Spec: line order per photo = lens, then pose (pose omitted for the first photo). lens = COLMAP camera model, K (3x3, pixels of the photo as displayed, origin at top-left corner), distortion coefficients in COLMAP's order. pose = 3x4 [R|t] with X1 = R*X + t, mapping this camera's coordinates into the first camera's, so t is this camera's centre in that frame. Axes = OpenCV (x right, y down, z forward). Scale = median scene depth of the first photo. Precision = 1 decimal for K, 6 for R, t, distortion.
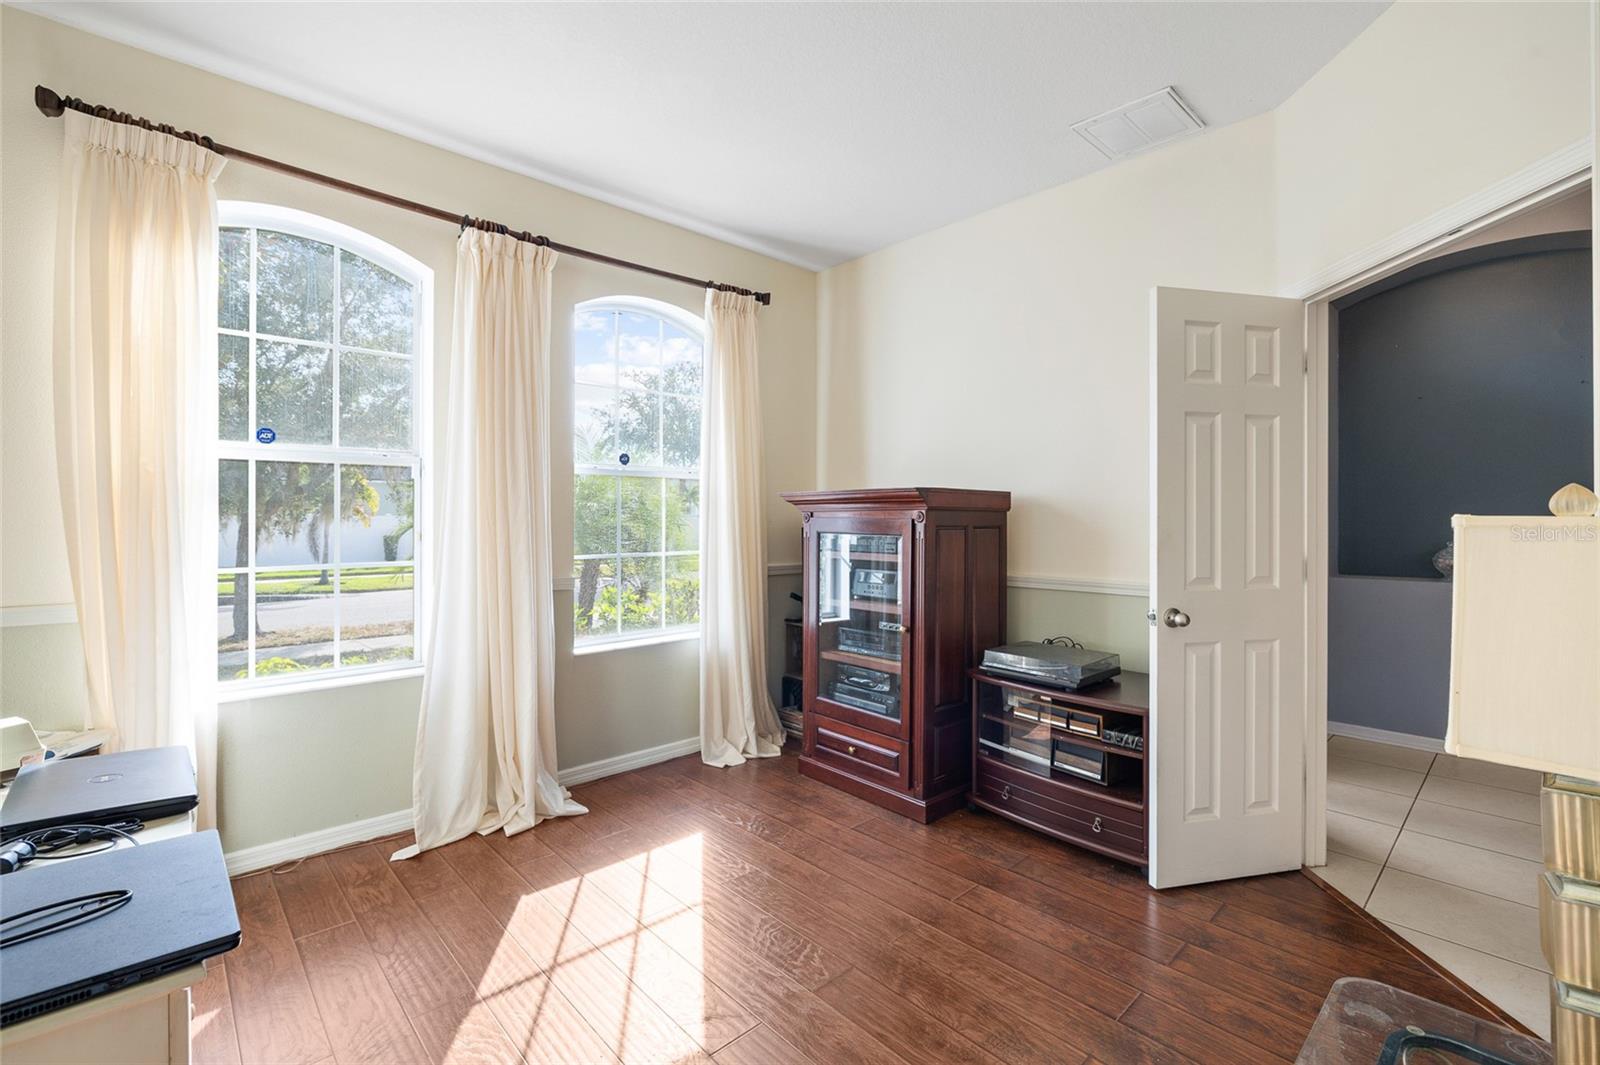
lens RADIAL K [[702.4, 0, 797.3], [0, 702.4, 526.5], [0, 0, 1]] dist [-0.004715, -0.000178]
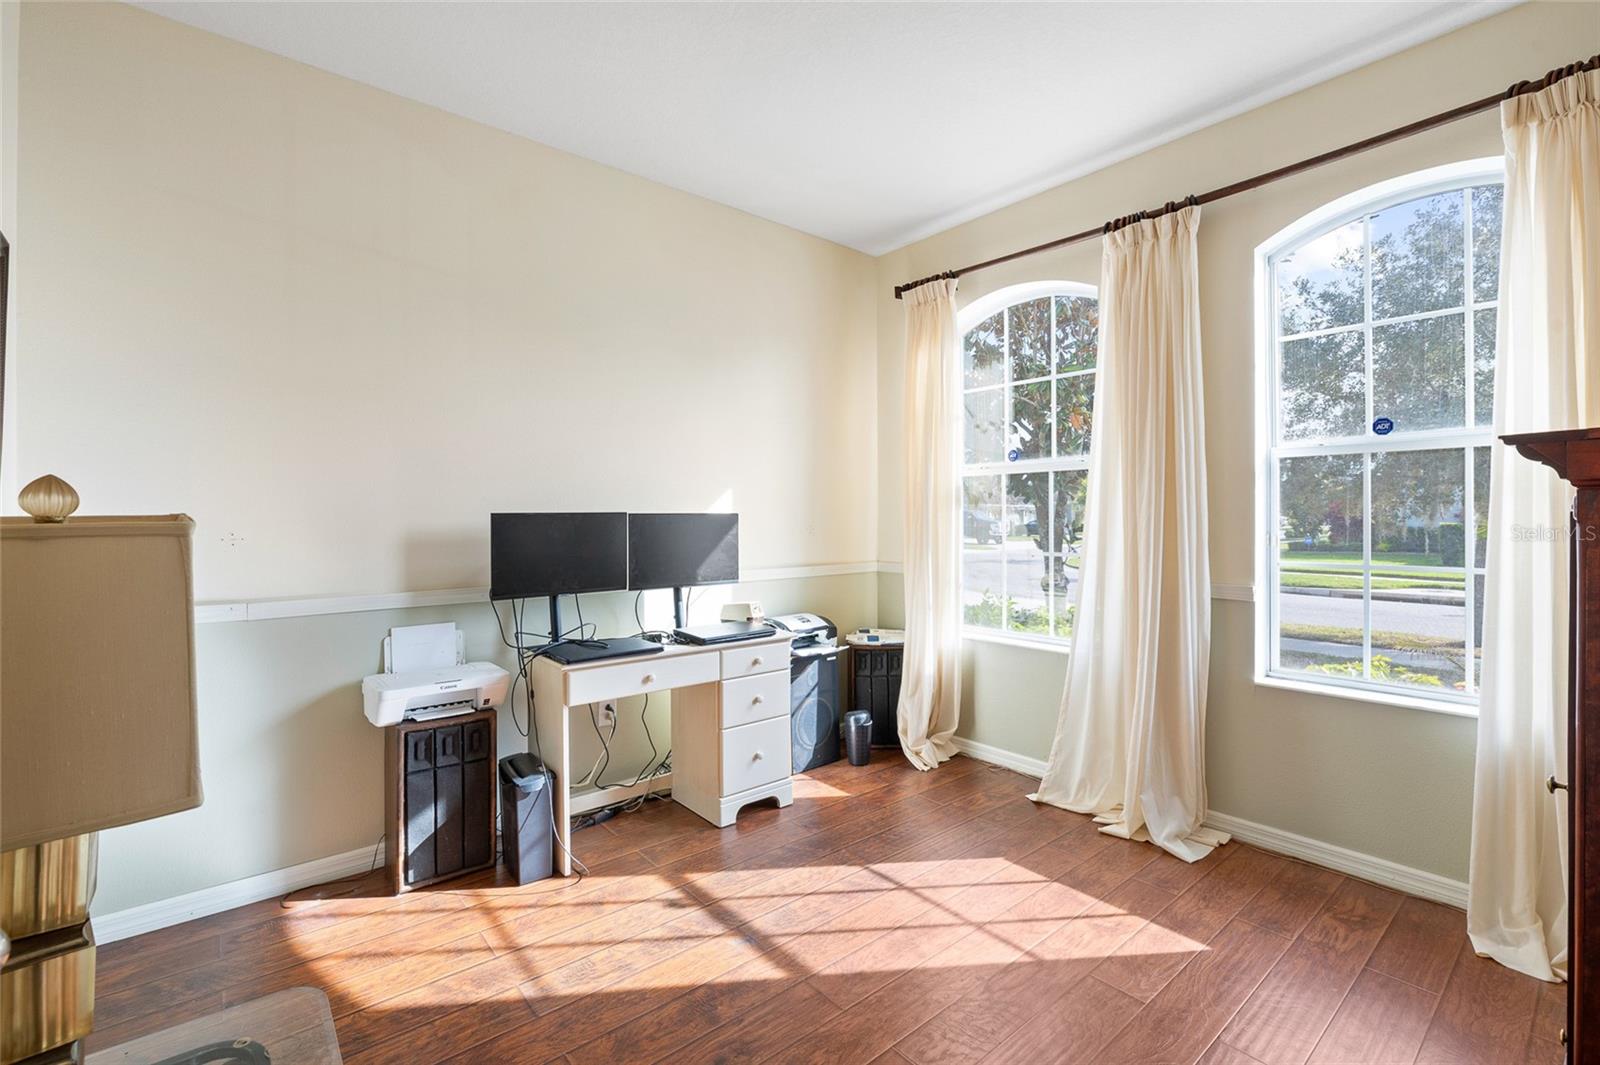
lens RADIAL K [[702.4, 0, 797.1], [0, 702.4, 524.7], [0, 0, 1]] dist [-0.004715, -0.000178]
pose [[-0.053097, 0.013019, -0.998504, 0.590839], [-0.003452, 0.999907, 0.013221, -0.010225], [0.998583, 0.004149, -0.053047, 0.596649]]
